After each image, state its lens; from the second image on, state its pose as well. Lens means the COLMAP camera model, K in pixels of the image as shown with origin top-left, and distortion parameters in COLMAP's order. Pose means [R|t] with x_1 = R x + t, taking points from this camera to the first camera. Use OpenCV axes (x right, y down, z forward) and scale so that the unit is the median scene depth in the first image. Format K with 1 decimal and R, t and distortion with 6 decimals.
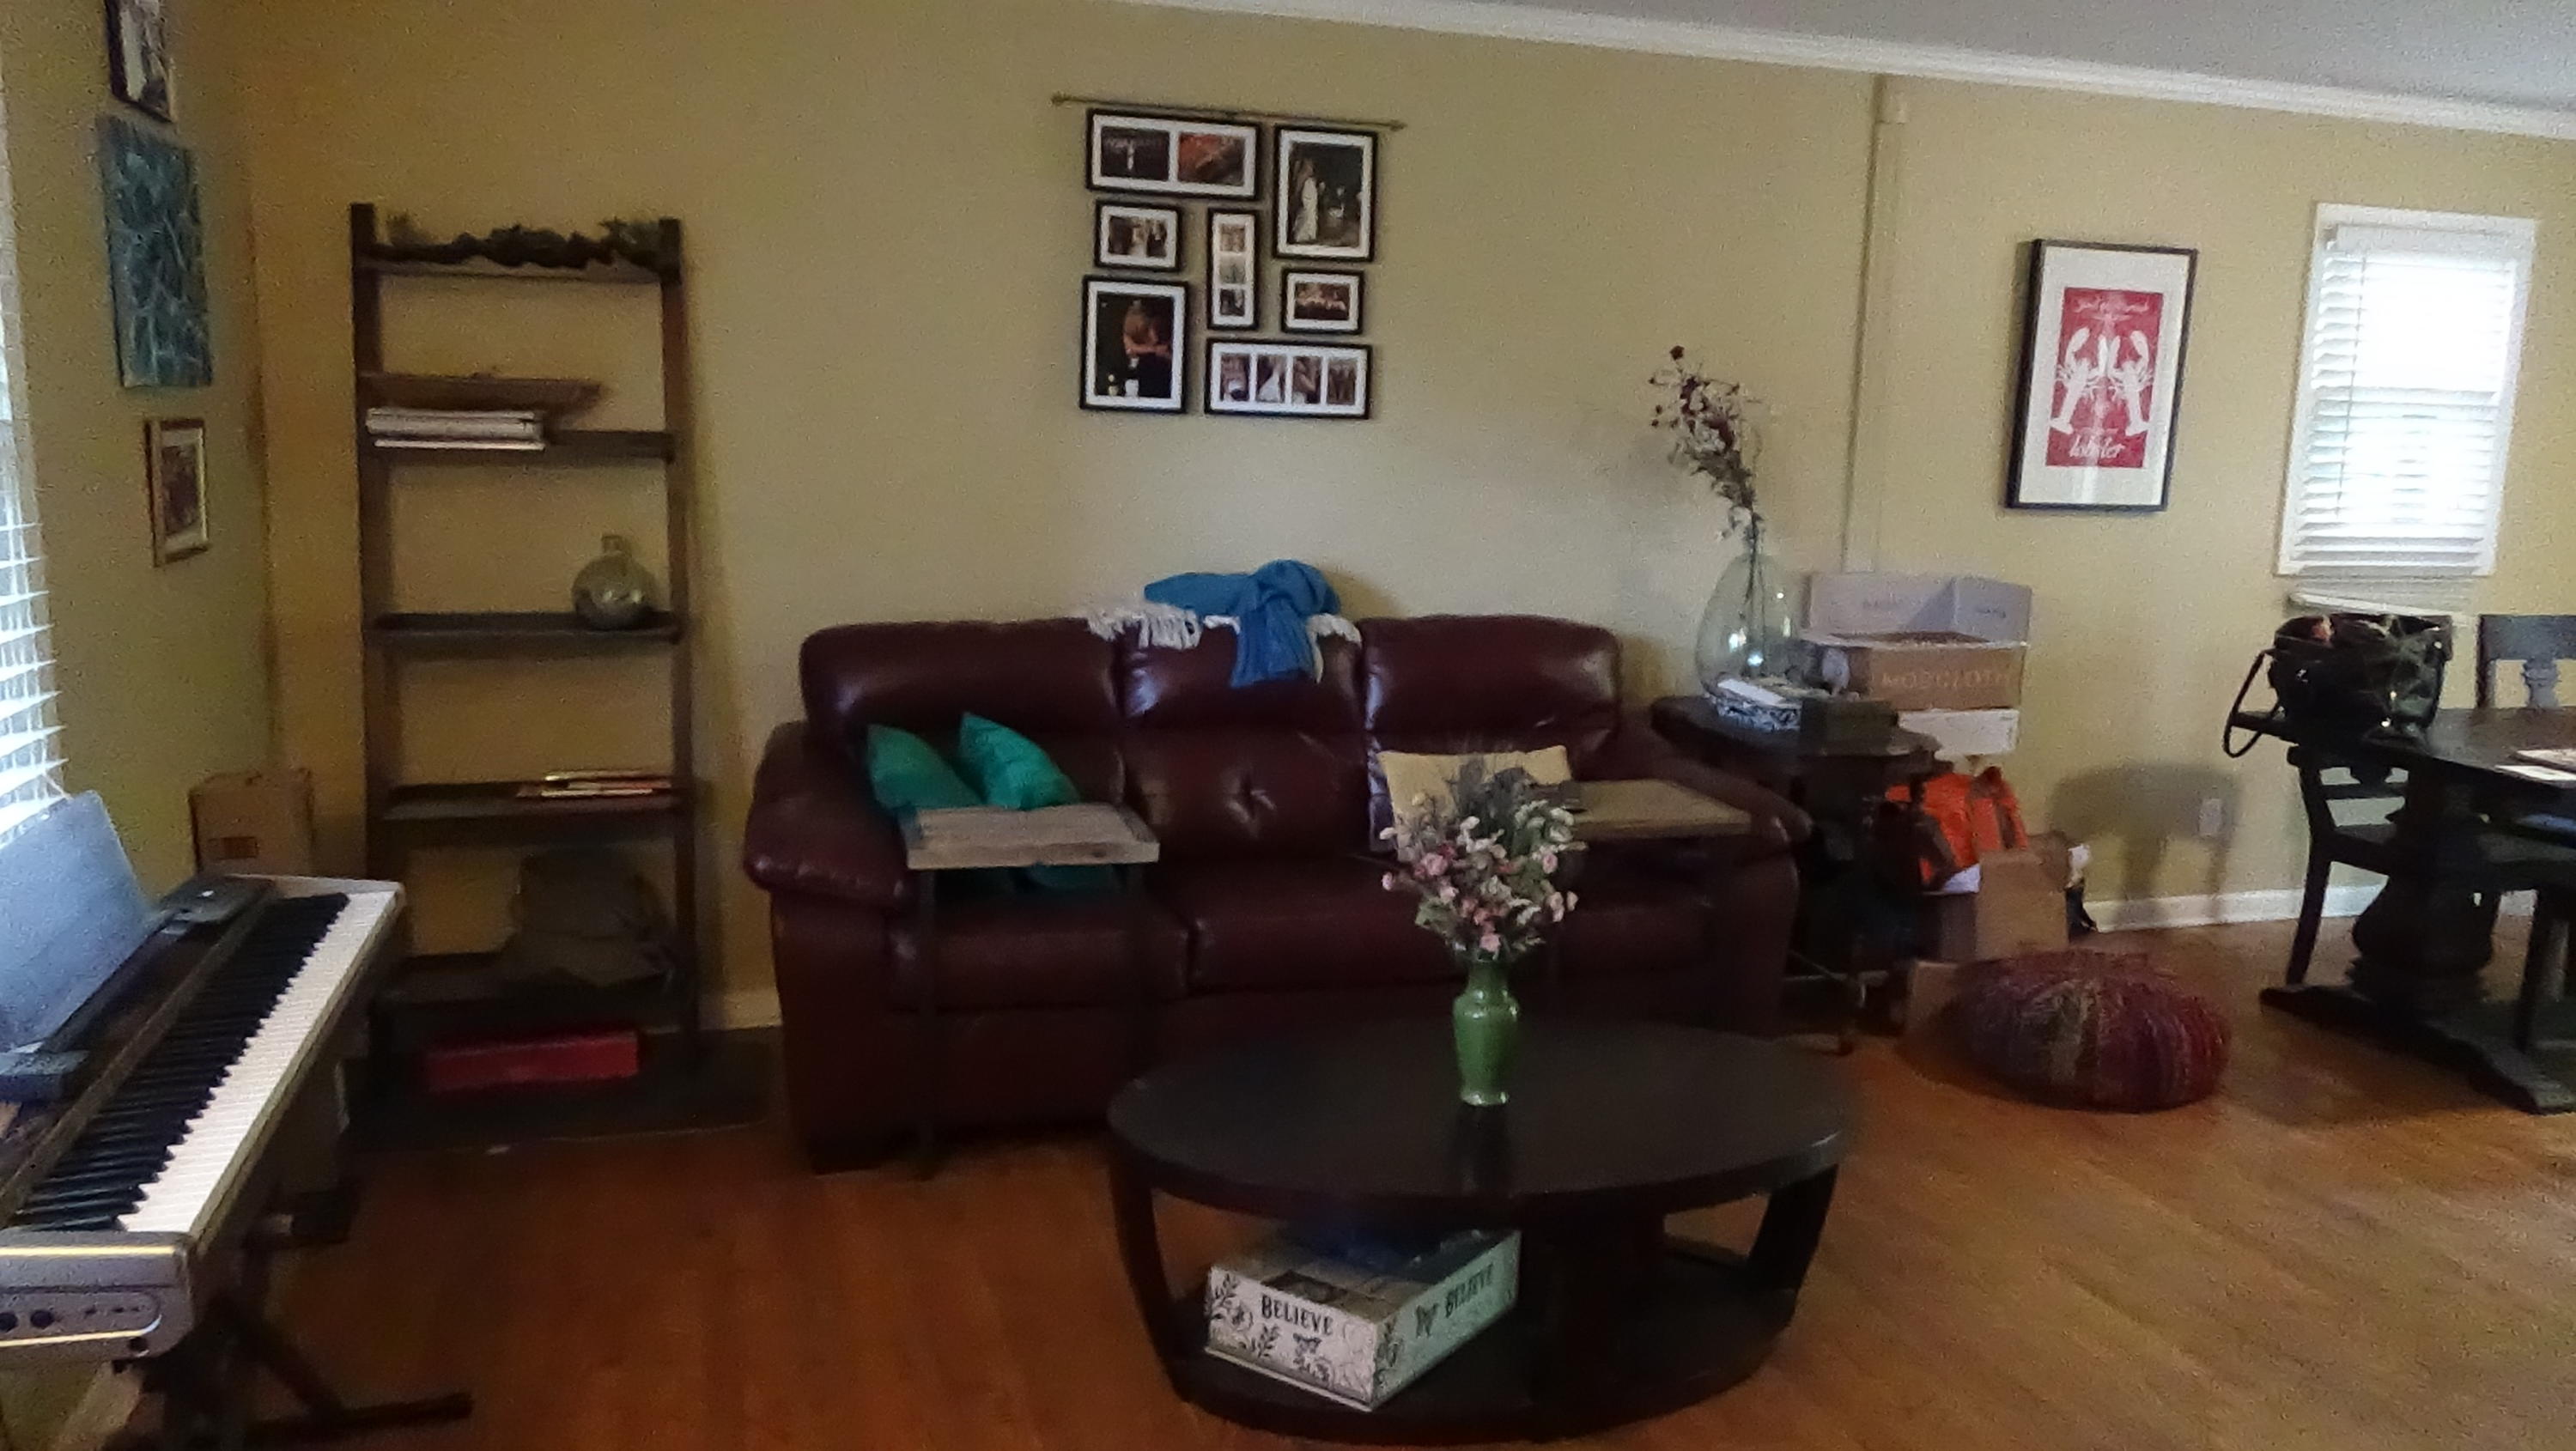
lens RADIAL K [[1896.0, 0, 1295.1], [0, 1896.0, 707.1], [0, 0, 1]] dist [0.013723, 0.002340]
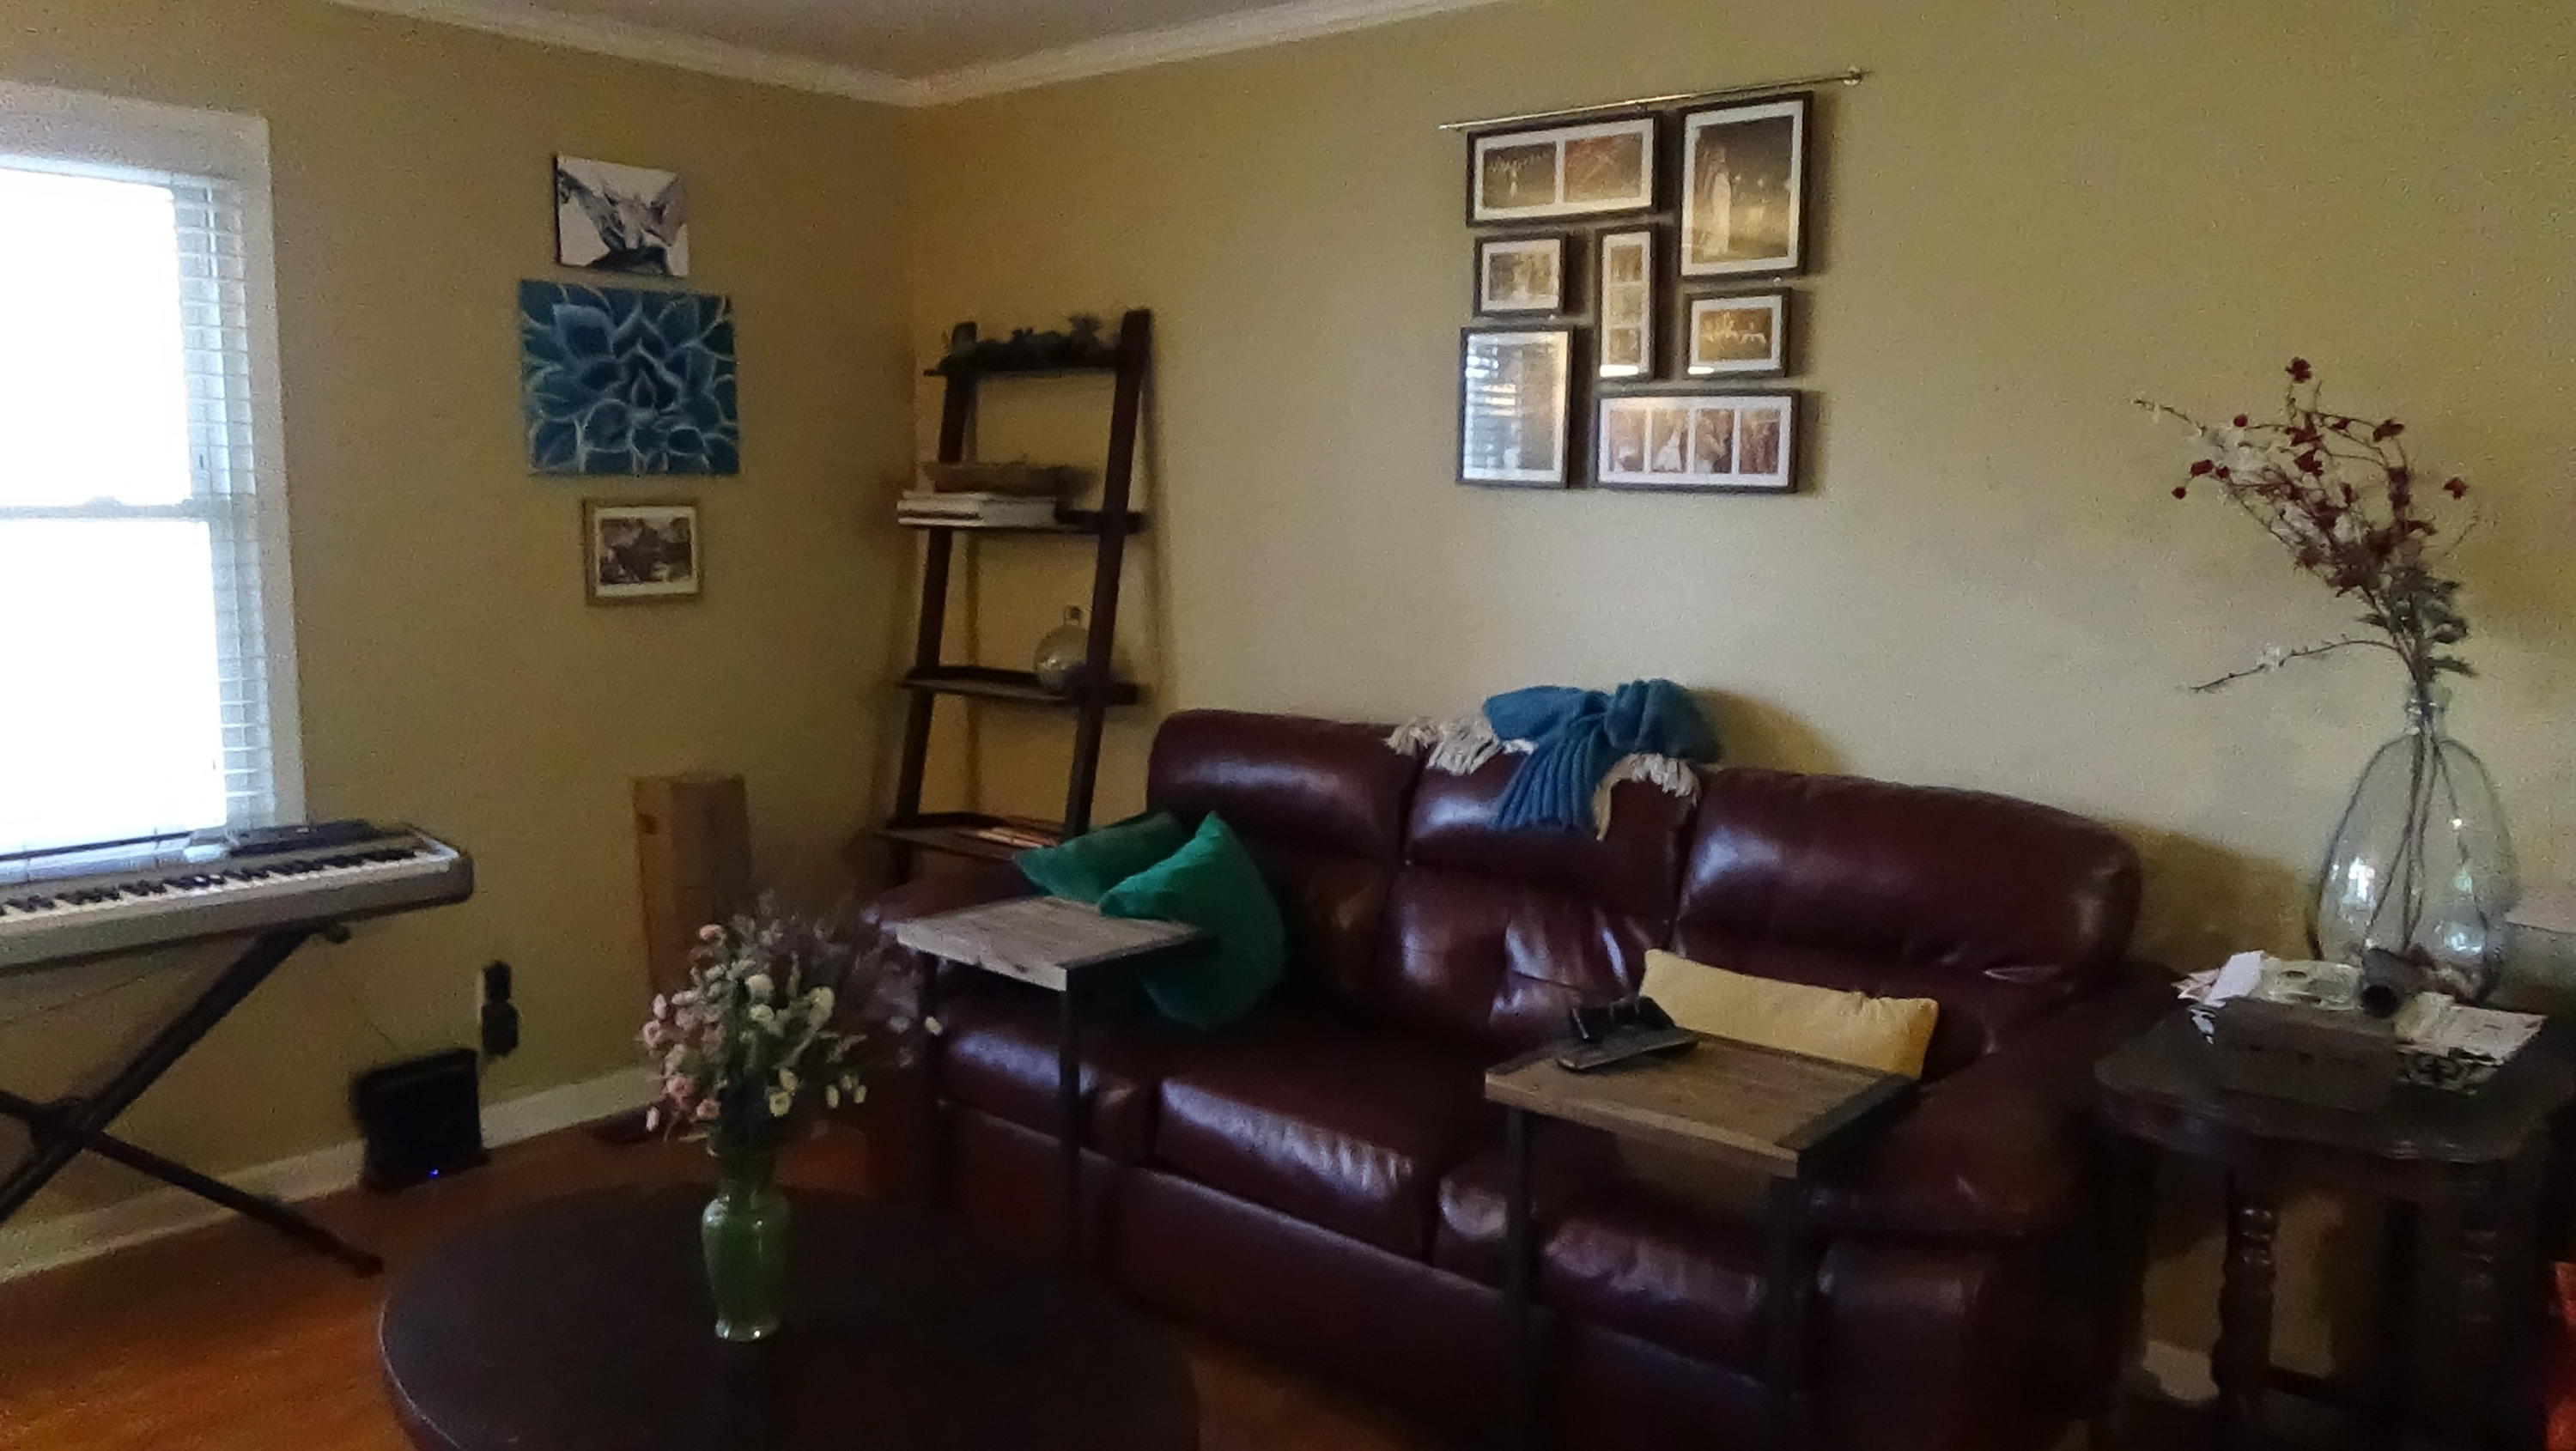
lens RADIAL K [[1896.0, 0, 1292.5], [0, 1896.0, 706.3], [0, 0, 1]] dist [0.013723, 0.002340]
pose [[0.540284, 0.081110, -0.837565, 0.556275], [-0.128291, 0.991648, 0.013275, -0.059491], [0.831646, 0.100280, 0.546177, 0.476428]]
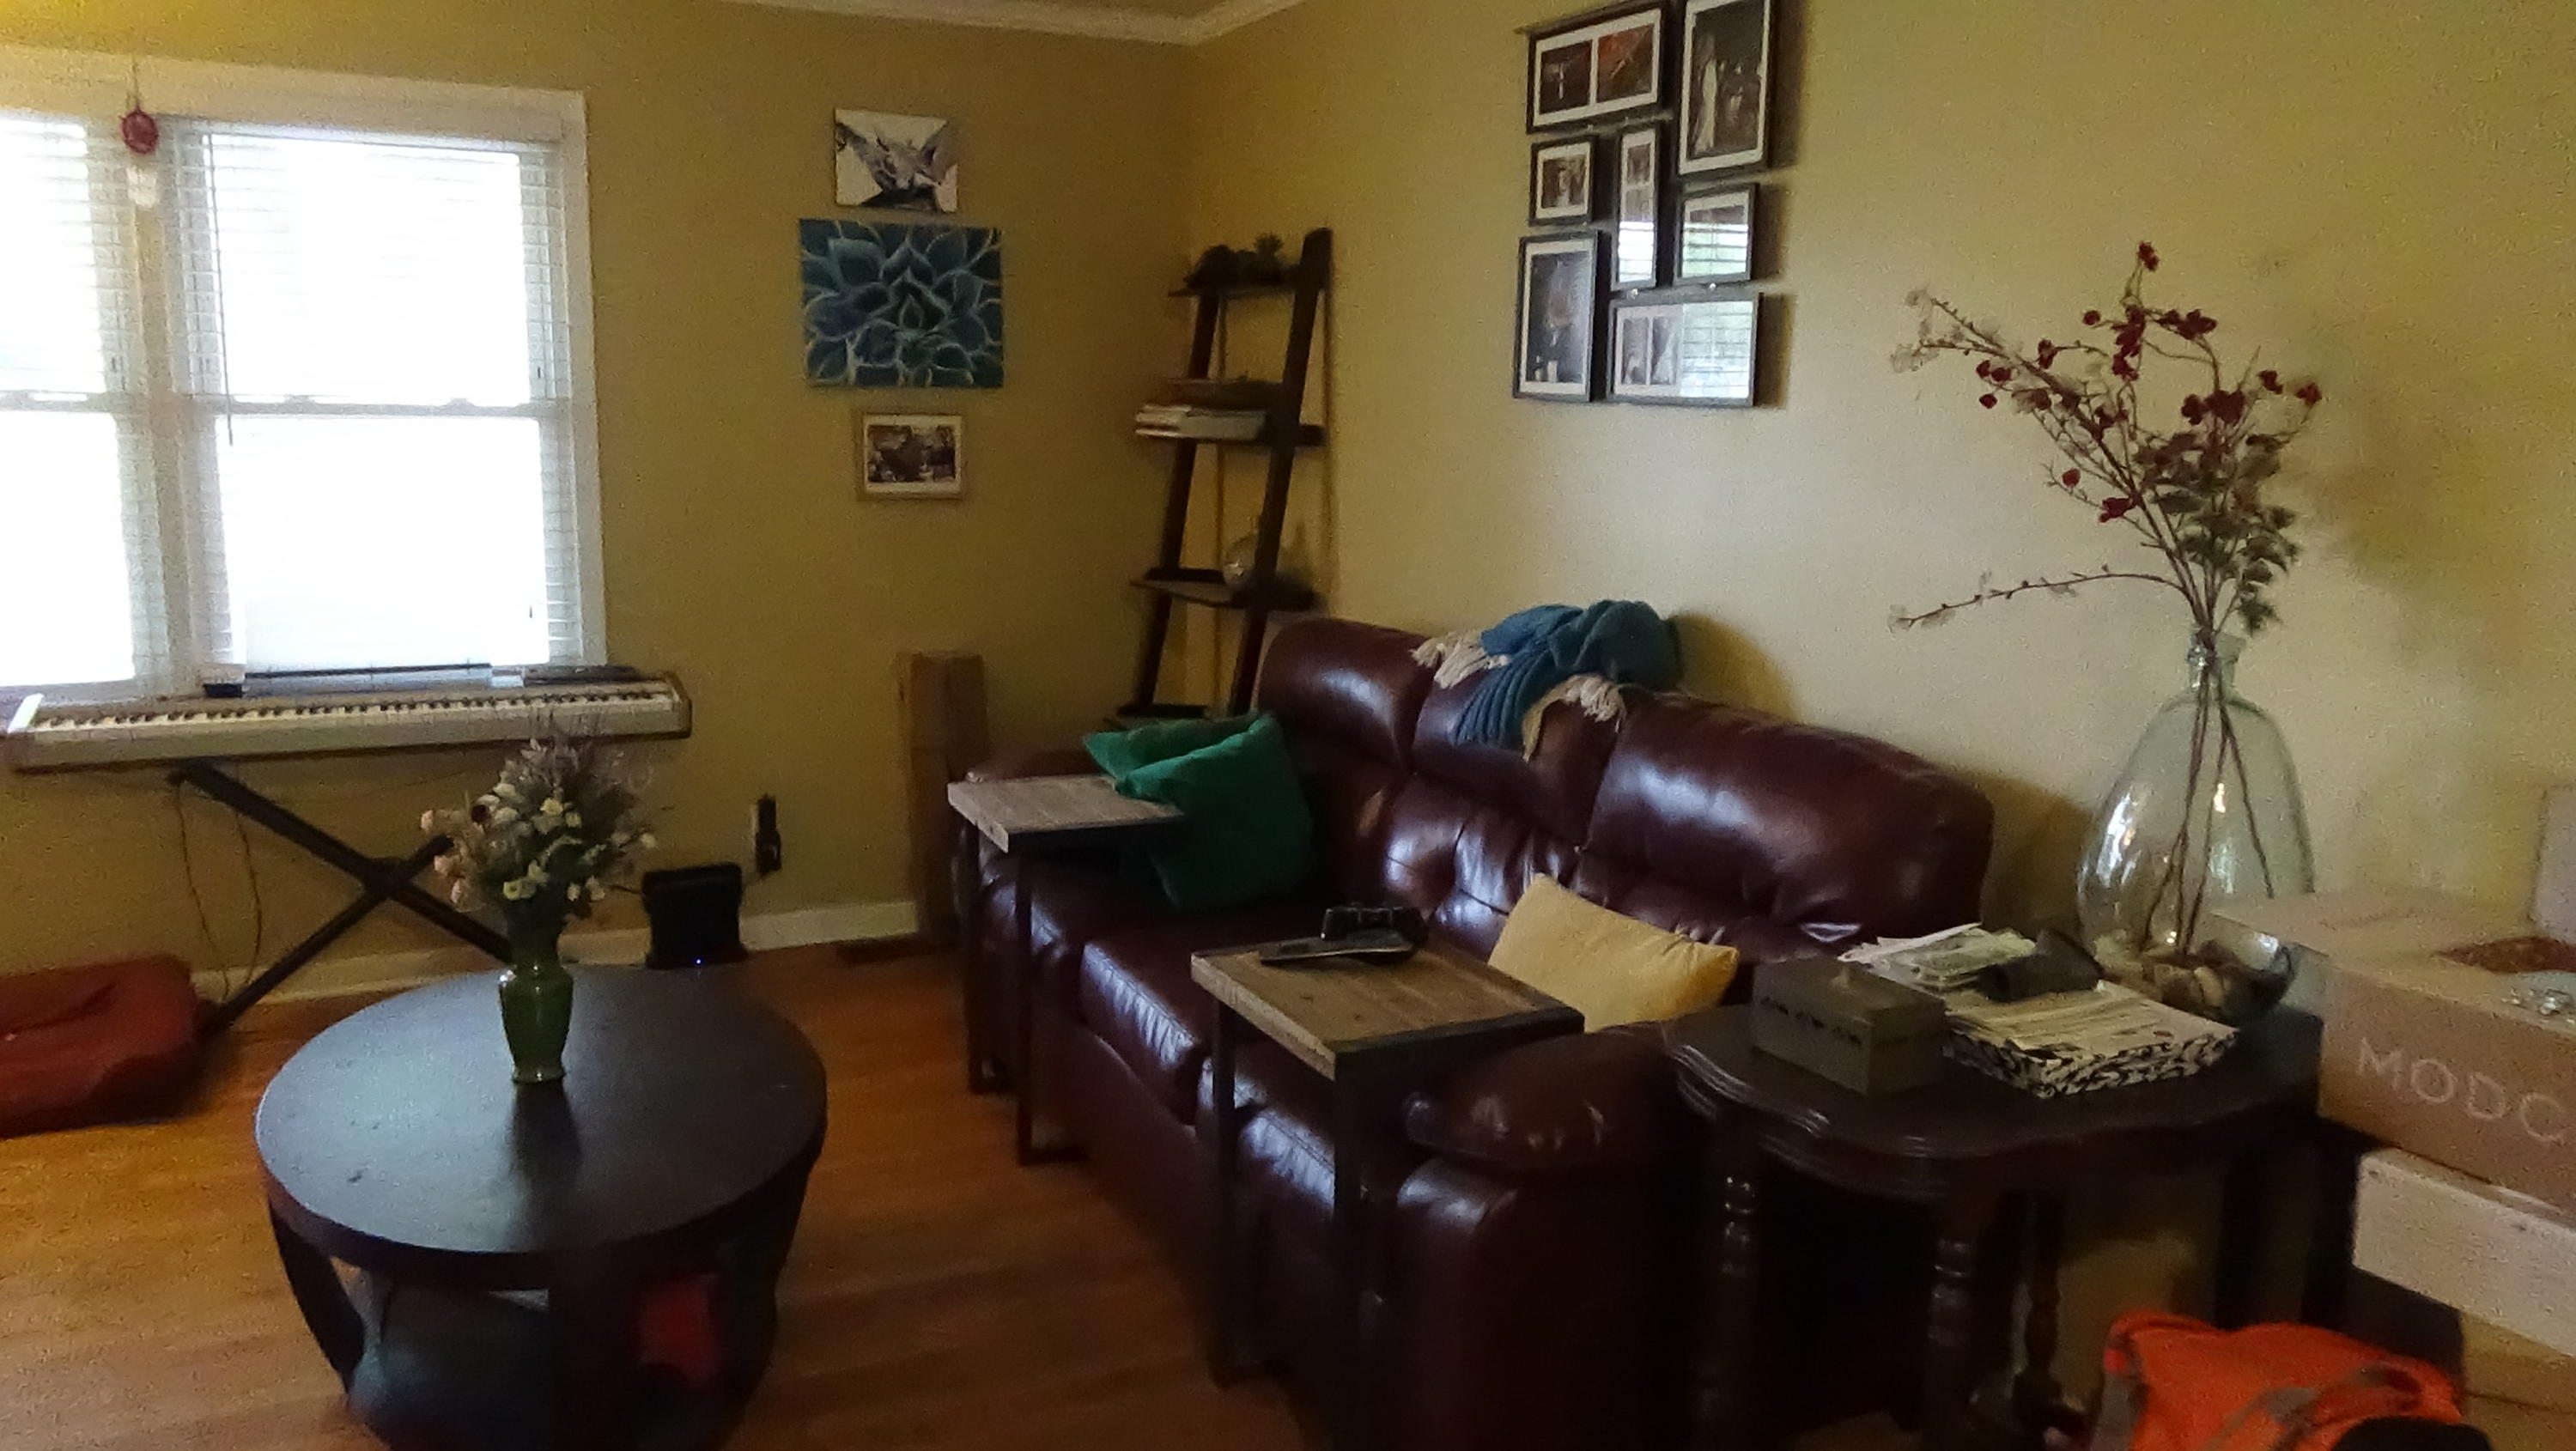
lens RADIAL K [[1896.0, 0, 1300.9], [0, 1896.0, 707.9], [0, 0, 1]] dist [0.013723, 0.002340]
pose [[0.150293, 0.135892, -0.979258, 0.698808], [-0.169382, 0.979402, 0.109916, -0.097389], [0.974024, 0.149349, 0.170215, 0.772026]]
